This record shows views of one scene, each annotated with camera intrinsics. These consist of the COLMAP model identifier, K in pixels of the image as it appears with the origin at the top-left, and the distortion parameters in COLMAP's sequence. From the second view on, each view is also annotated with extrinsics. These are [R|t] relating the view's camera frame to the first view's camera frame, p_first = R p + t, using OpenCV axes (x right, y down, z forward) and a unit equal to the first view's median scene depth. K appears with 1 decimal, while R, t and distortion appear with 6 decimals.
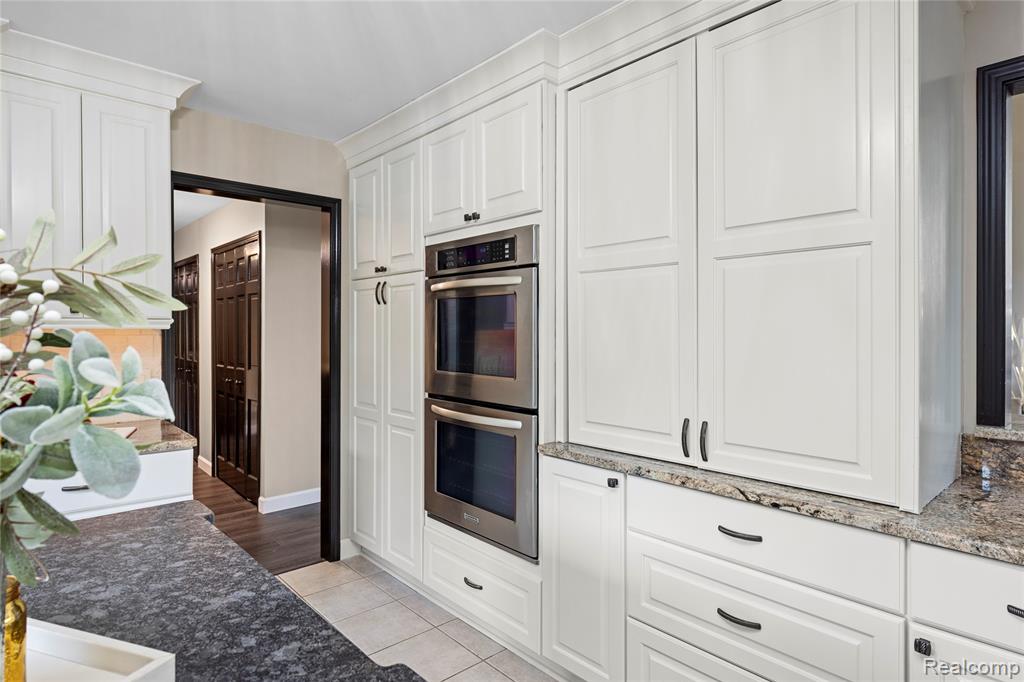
lens RADIAL K [[553.1, 0, 509.6], [0, 553.1, 333.9], [0, 0, 1]] dist [0.002687, 0.000954]
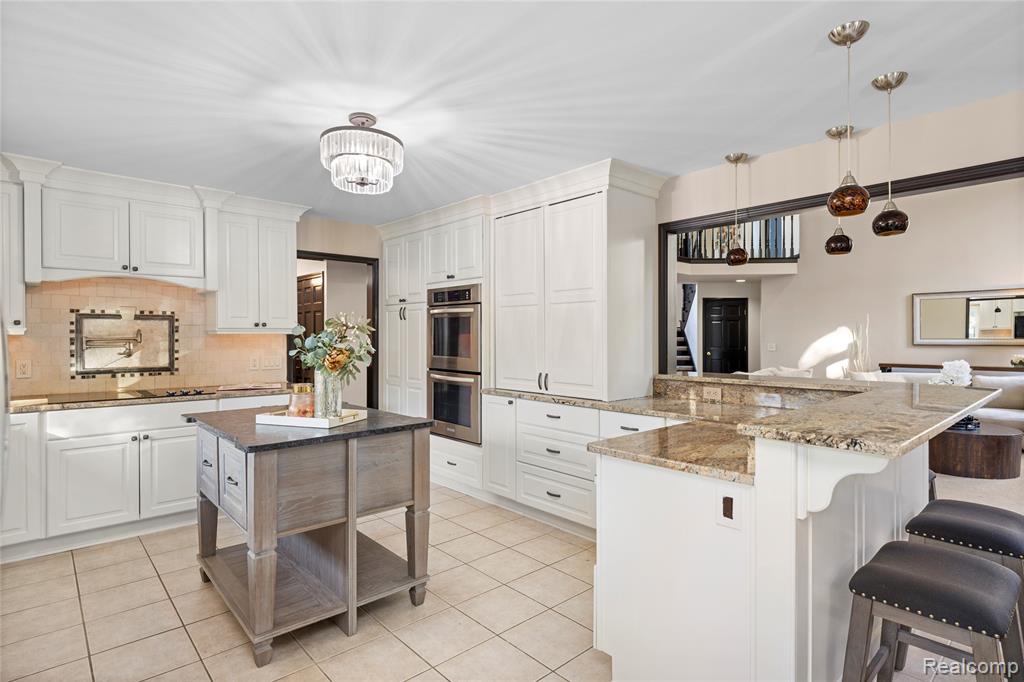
lens RADIAL K [[527.0, 0, 510.3], [0, 527.0, 336.7], [0, 0, 1]] dist [0.001362, 0.000317]
pose [[0.999995, -0.002599, -0.001711, 0.142099], [0.002599, 0.999997, 0.000336, 0.001436], [0.001710, -0.000340, 0.999998, -0.845237]]
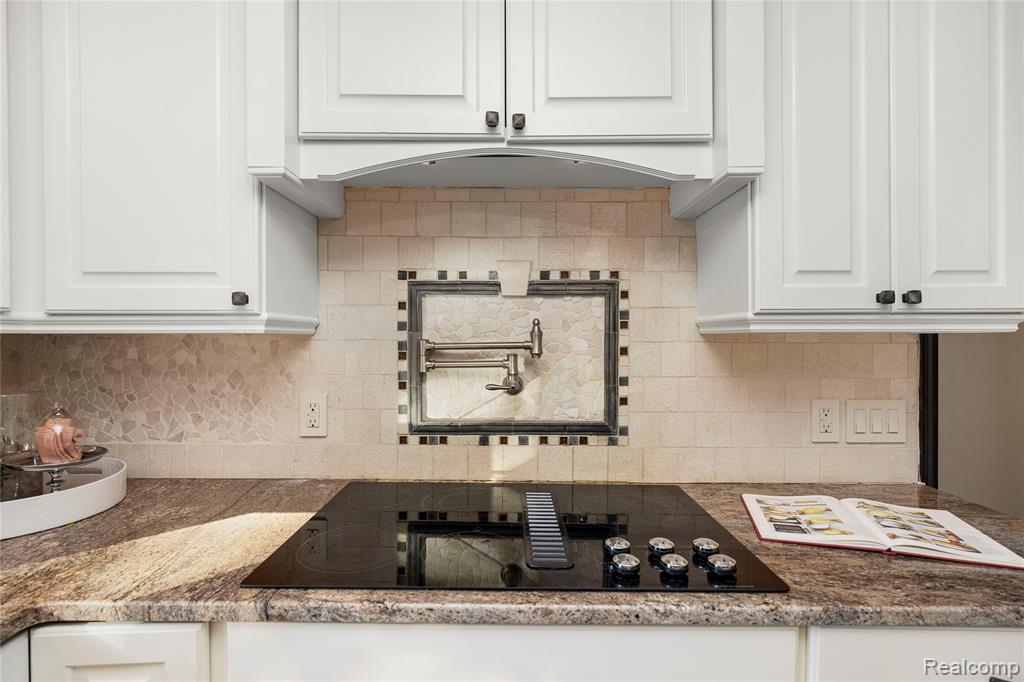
lens RADIAL K [[500.9, 0, 507.8], [0, 500.9, 334.2], [0, 0, 1]] dist [0.002861, -0.000303]
pose [[0.735195, -0.003366, -0.677848, -0.636904], [-0.002893, 0.999963, -0.008103, -0.002602], [0.677850, 0.007918, 0.735158, 0.327294]]
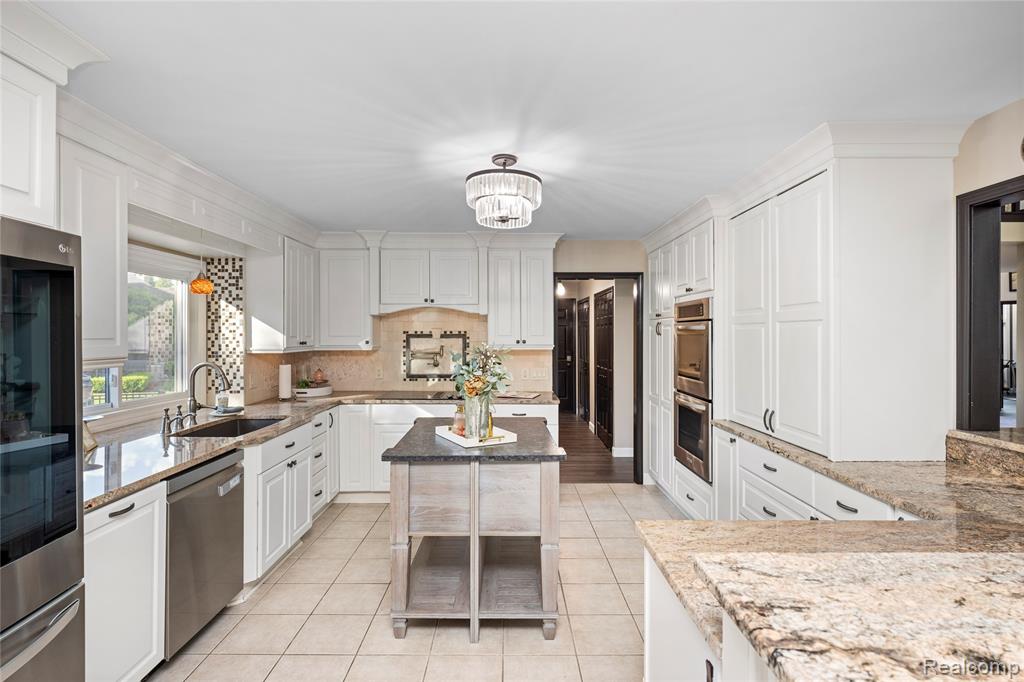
lens RADIAL K [[513.3, 0, 506.6], [0, 513.3, 336.3], [0, 0, 1]] dist [-0.000018, 0.000083]
pose [[0.739542, 0.000584, -0.673110, 0.586481], [-0.000690, 1.000000, 0.000110, -0.060601], [0.673110, 0.000383, 0.739543, -0.588407]]
